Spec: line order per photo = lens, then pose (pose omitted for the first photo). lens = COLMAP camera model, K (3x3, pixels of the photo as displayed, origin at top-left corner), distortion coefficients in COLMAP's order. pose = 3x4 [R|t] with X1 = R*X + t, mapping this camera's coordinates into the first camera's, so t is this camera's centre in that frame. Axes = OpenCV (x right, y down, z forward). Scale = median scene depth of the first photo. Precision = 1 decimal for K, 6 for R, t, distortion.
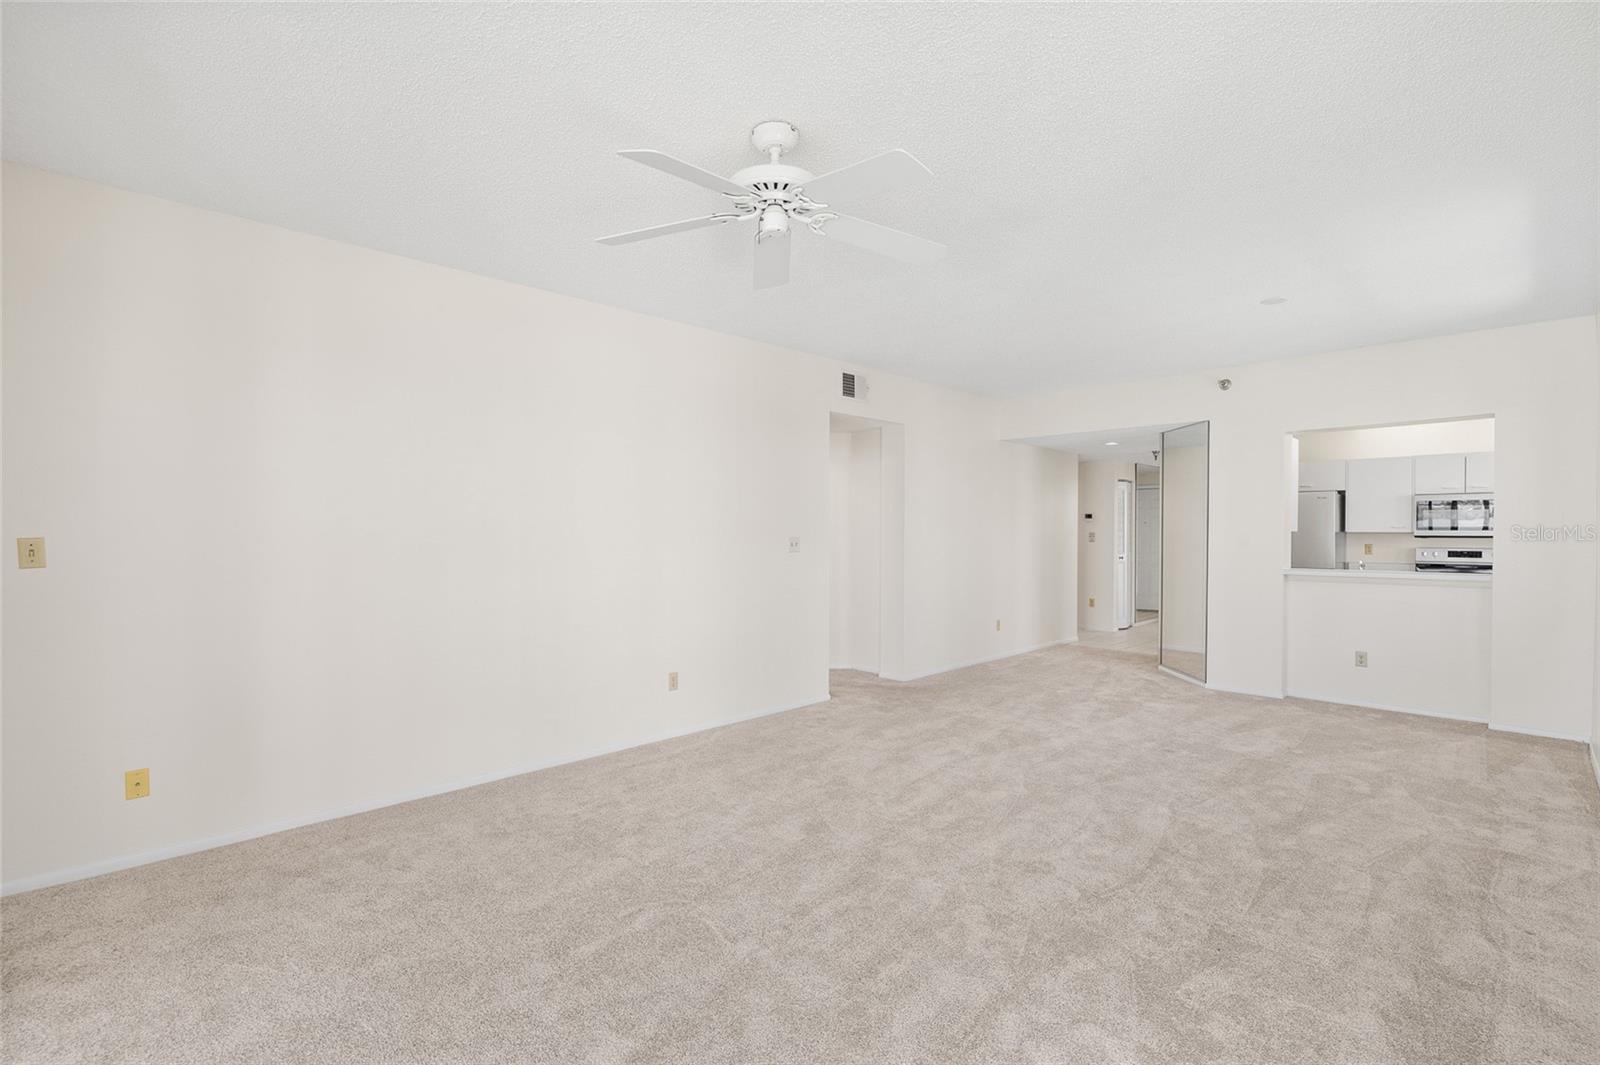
lens RADIAL K [[724.2, 0, 801.5], [0, 724.2, 534.8], [0, 0, 1]] dist [0.003534, 0.000040]
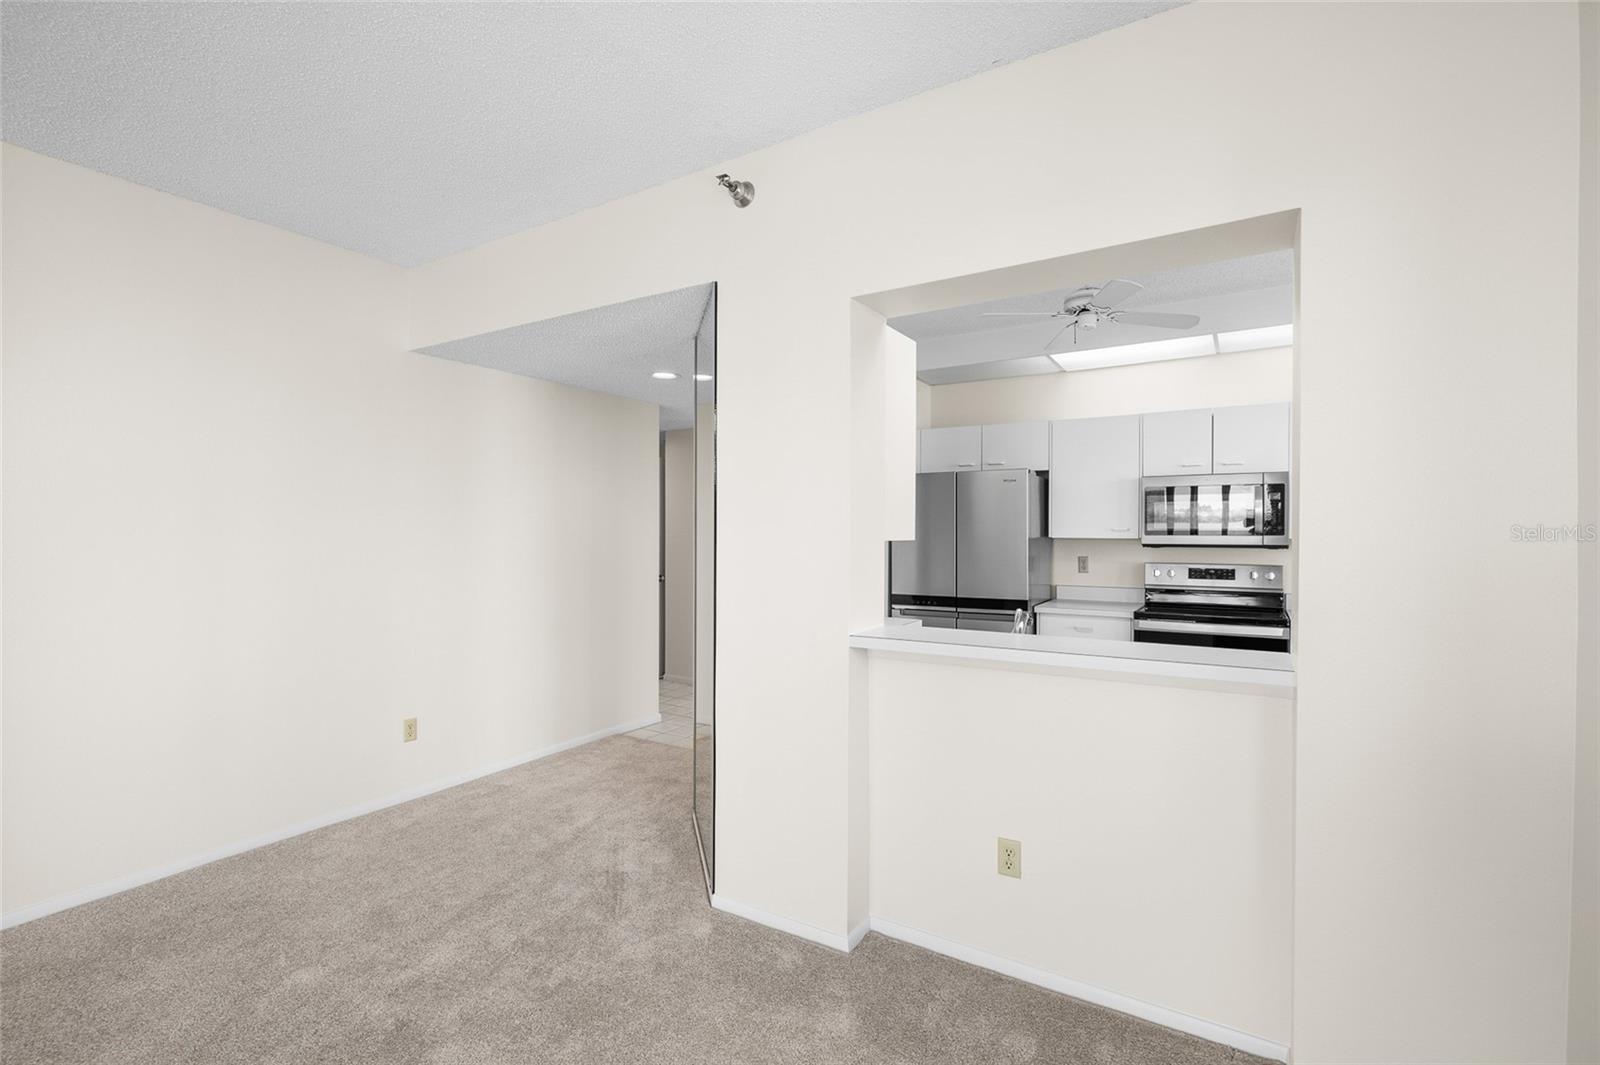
lens RADIAL K [[724.2, 0, 800.5], [0, 724.2, 537.4], [0, 0, 1]] dist [0.003534, 0.000040]
pose [[0.971503, -0.000166, 0.237029, 0.427295], [0.000823, 0.999996, -0.002673, -0.003050], [-0.237028, 0.002792, 0.971499, 0.483687]]
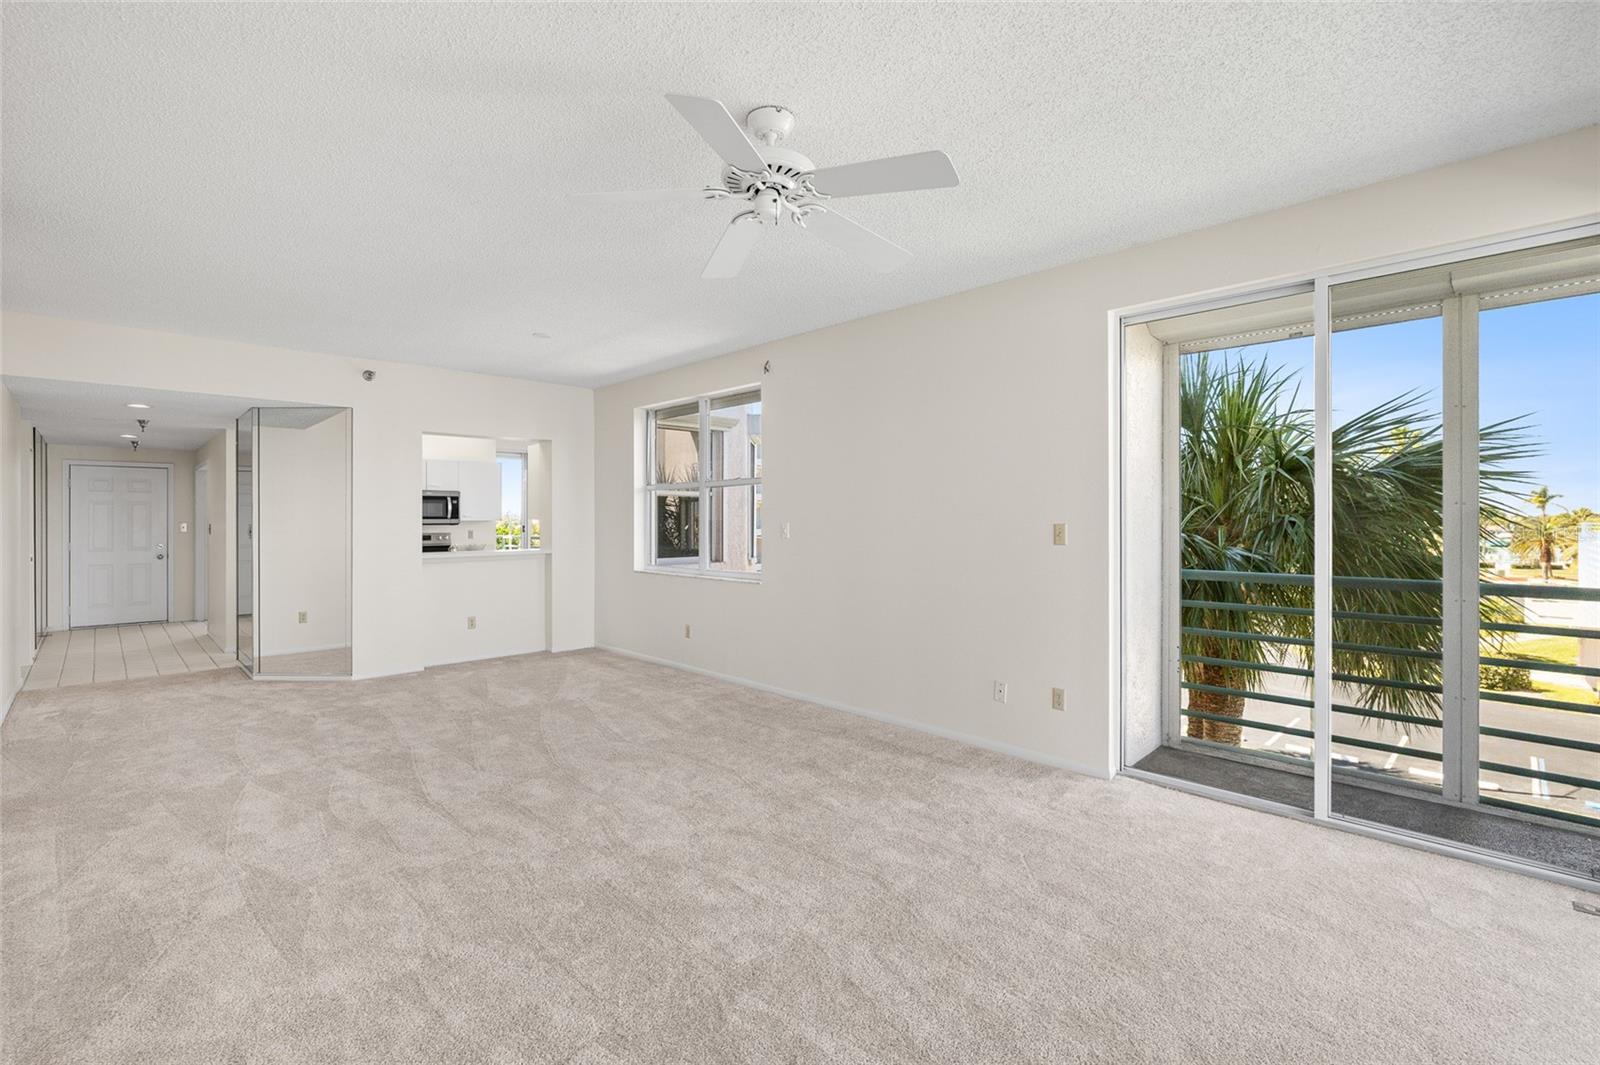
lens RADIAL K [[724.2, 0, 790.8], [0, 724.2, 527.1], [0, 0, 1]] dist [0.003534, 0.000040]
pose [[0.008993, -0.013923, 0.999863, -0.352180], [0.009773, 0.999857, 0.013835, -0.003075], [-0.999912, 0.009647, 0.009128, 0.332460]]
